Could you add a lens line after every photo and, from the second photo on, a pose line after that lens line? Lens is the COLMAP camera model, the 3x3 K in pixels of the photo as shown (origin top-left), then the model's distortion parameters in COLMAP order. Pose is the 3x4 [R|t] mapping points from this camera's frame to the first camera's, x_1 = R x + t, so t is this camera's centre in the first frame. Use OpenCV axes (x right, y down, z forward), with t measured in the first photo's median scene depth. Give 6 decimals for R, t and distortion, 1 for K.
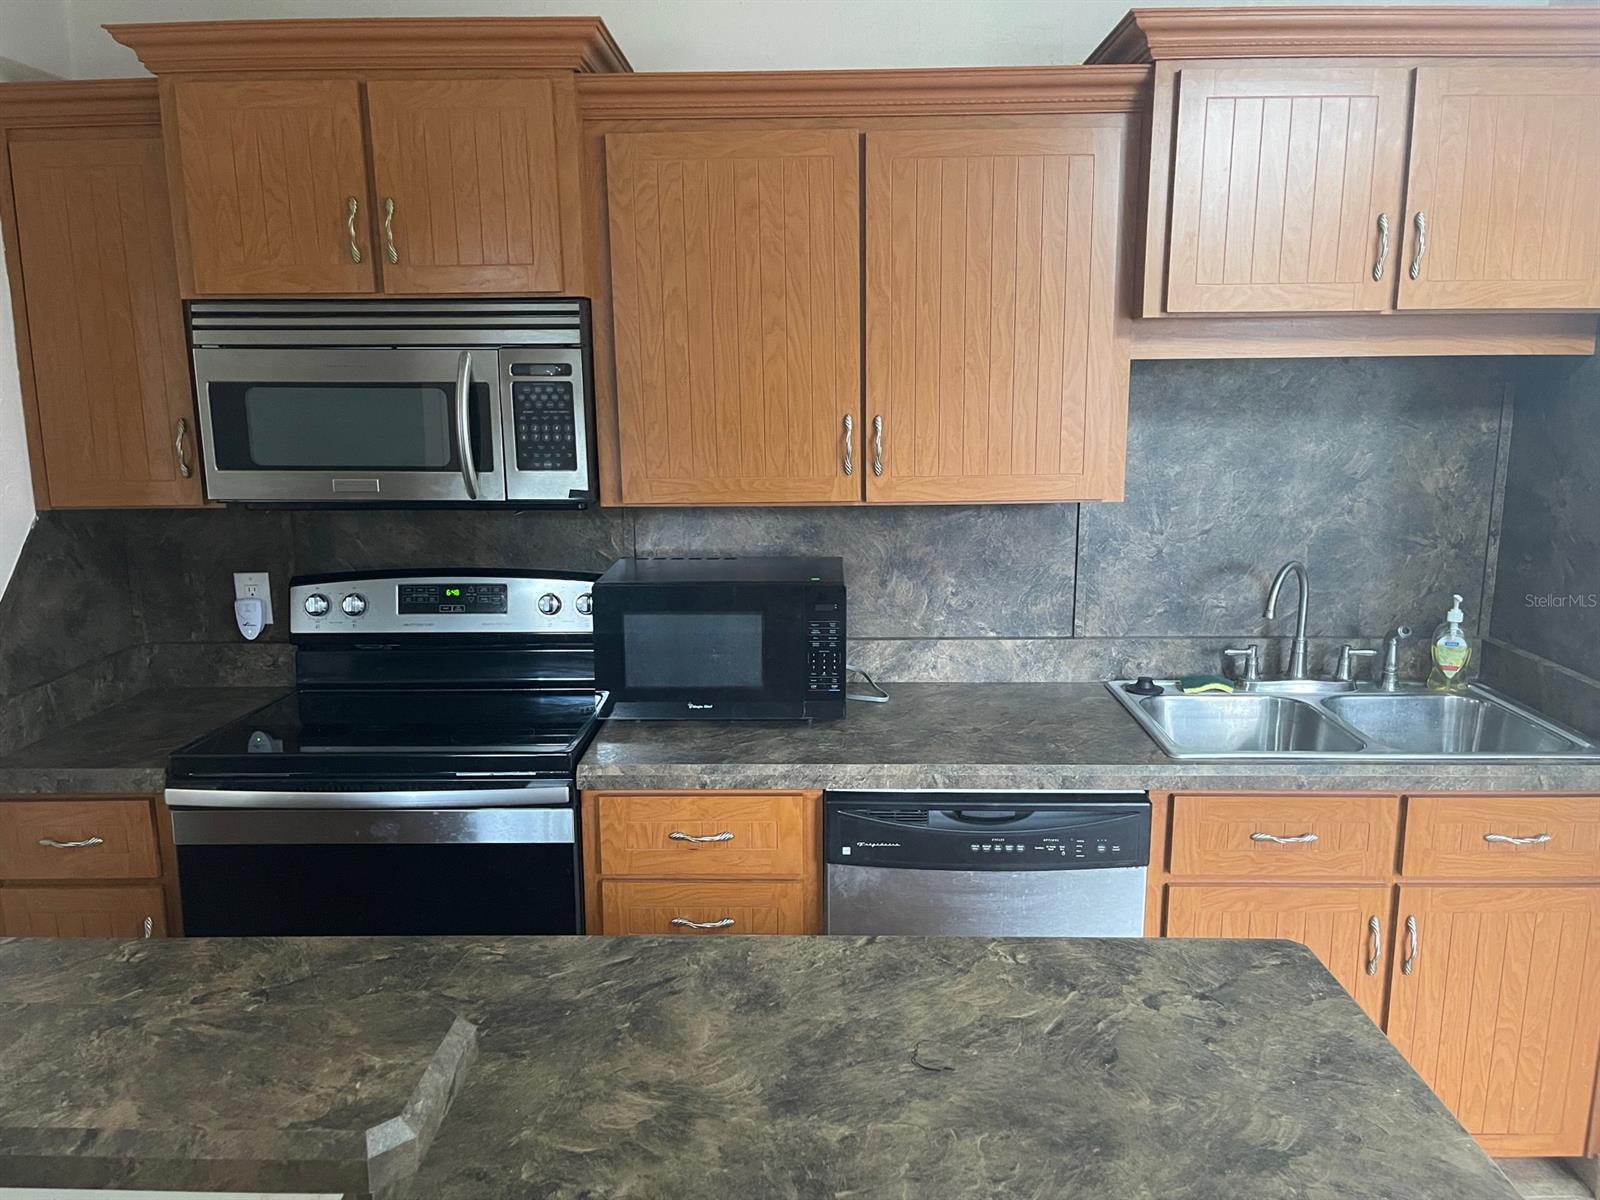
lens RADIAL K [[1208.8, 0, 801.7], [0, 1208.8, 603.0], [0, 0, 1]] dist [0.025252, -0.023232]
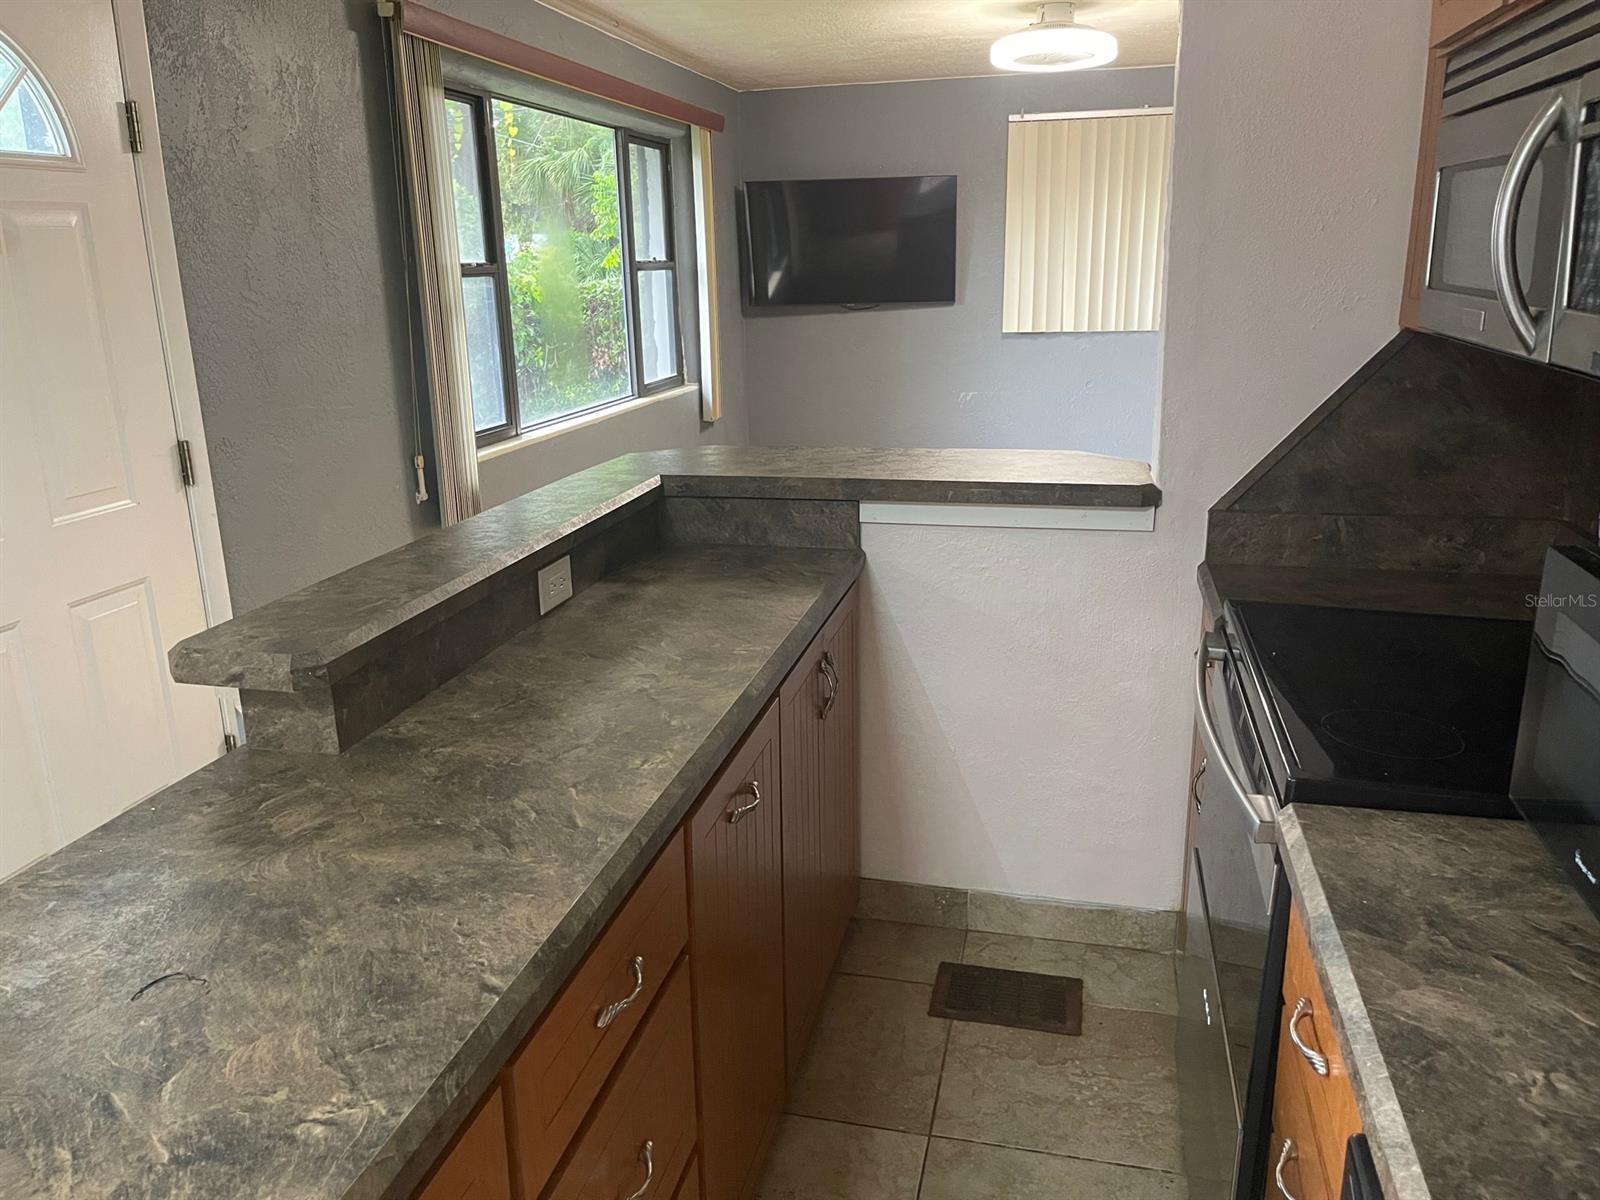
lens RADIAL K [[1208.8, 0, 811.2], [0, 1208.8, 599.6], [0, 0, 1]] dist [0.025252, -0.023232]
pose [[-0.199175, 0.283613, -0.938026, 0.657259], [-0.166955, 0.933390, 0.317661, -0.185853], [0.965637, 0.219878, -0.138558, 1.349569]]
